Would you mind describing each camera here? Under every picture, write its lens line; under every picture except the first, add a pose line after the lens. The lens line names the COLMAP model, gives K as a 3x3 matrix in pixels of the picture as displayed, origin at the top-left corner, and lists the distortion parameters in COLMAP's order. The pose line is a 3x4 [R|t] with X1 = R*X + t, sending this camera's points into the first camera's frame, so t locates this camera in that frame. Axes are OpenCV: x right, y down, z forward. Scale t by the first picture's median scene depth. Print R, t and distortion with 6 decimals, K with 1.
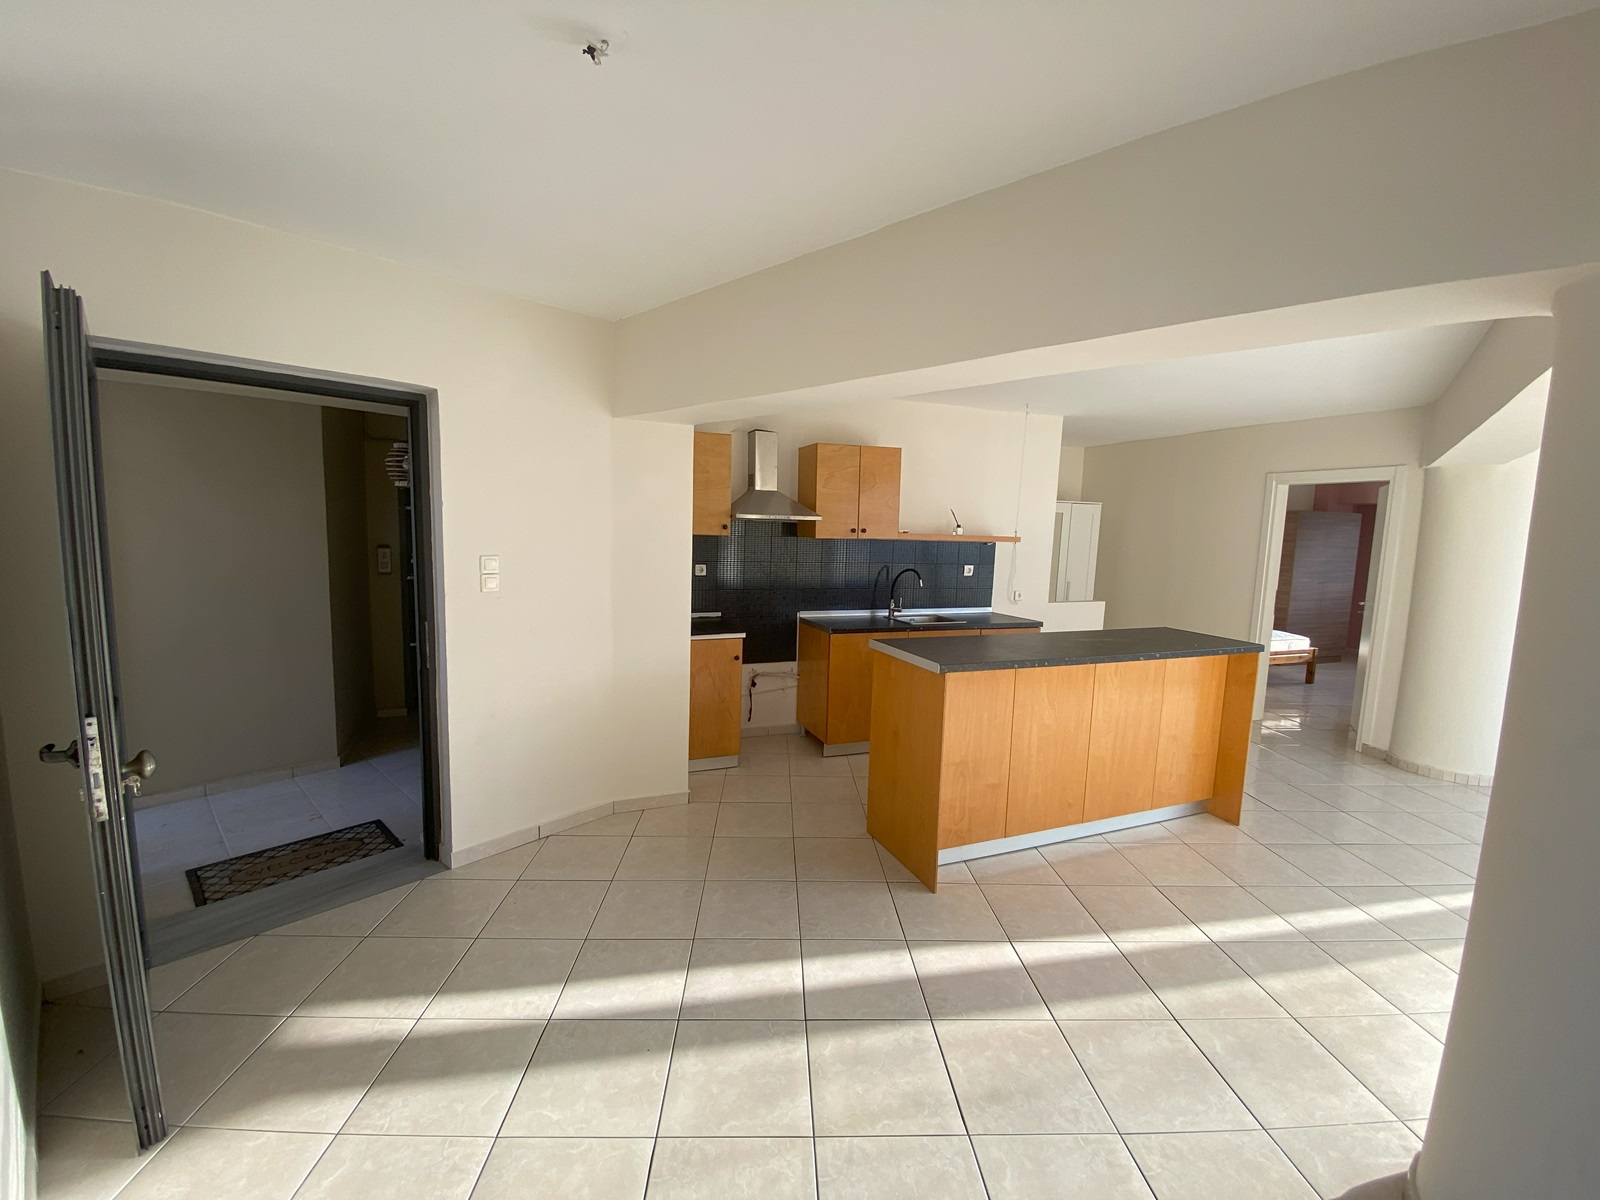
lens RADIAL K [[660.7, 0, 838.6], [0, 660.7, 604.0], [0, 0, 1]] dist [0.001508, 0.000028]
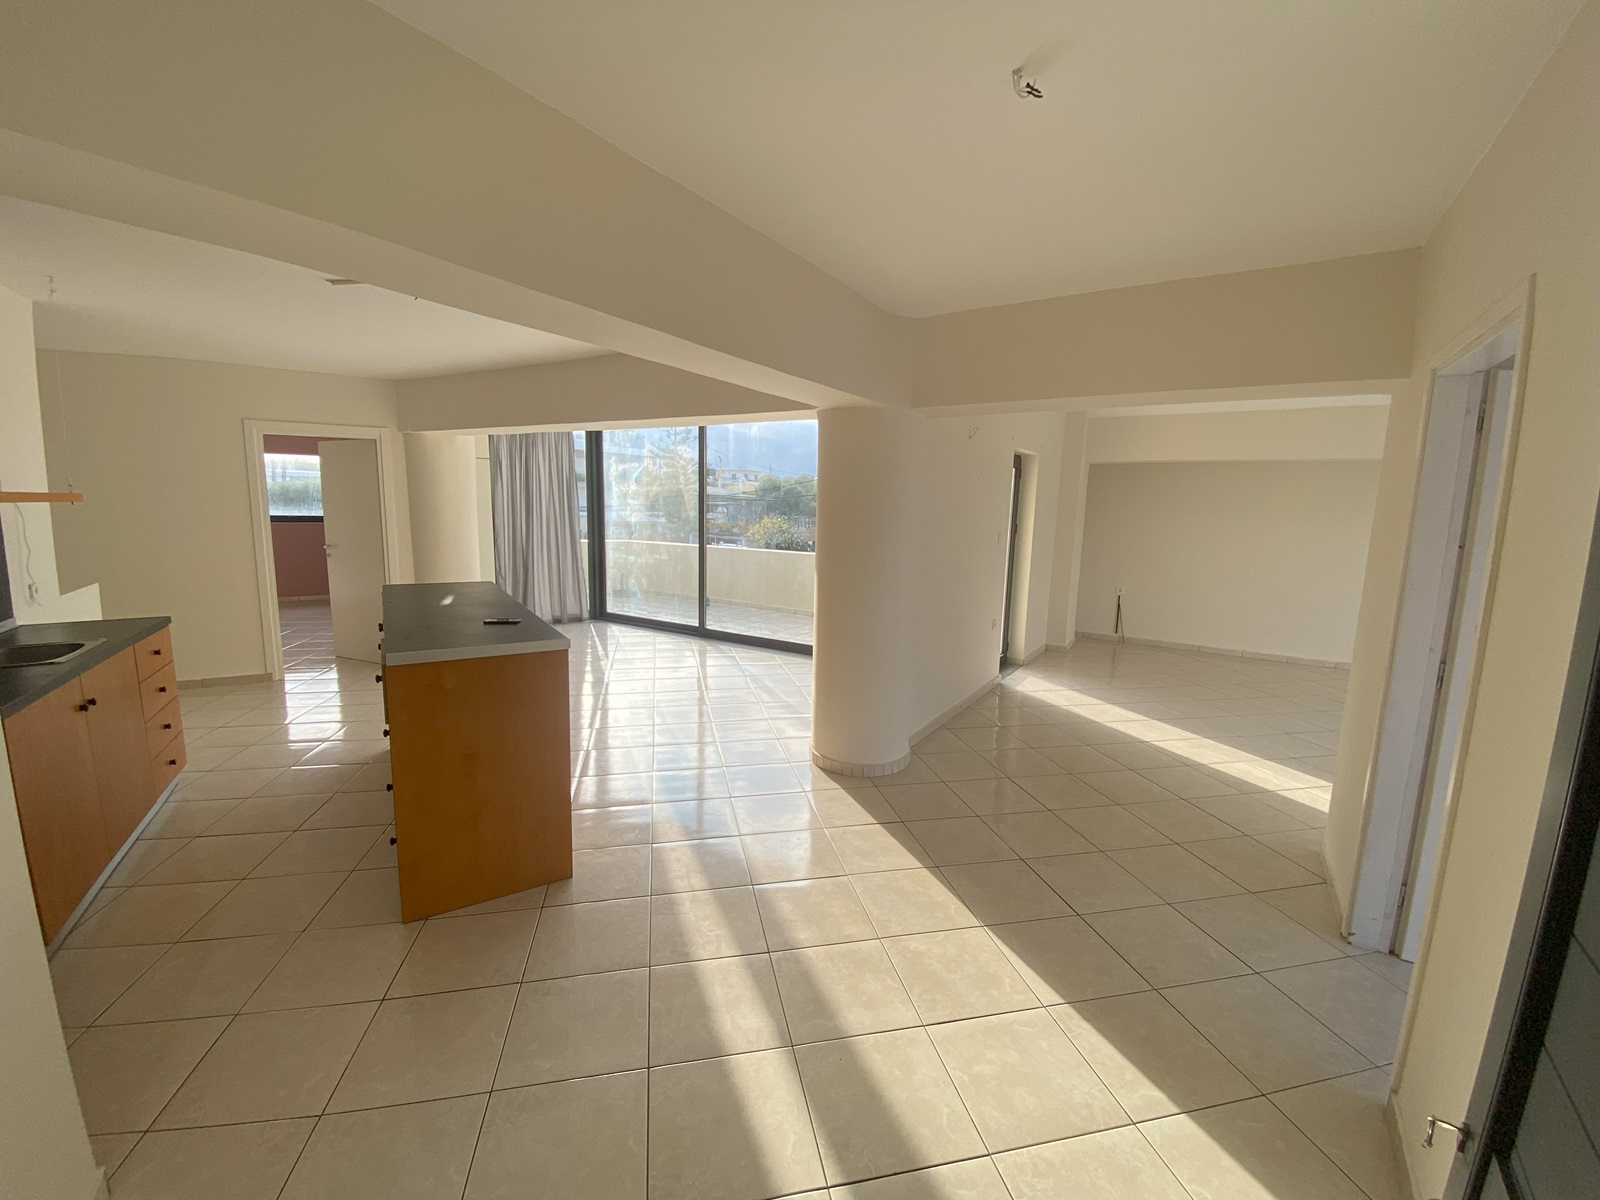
lens RADIAL K [[635.9, 0, 794.2], [0, 635.9, 600.1], [0, 0, 1]] dist [0.028044, -0.026609]
pose [[-0.117262, -0.174900, 0.977578, -0.413092], [0.091531, 0.978276, 0.186004, -0.054295], [-0.988874, 0.111290, -0.098706, 0.425401]]
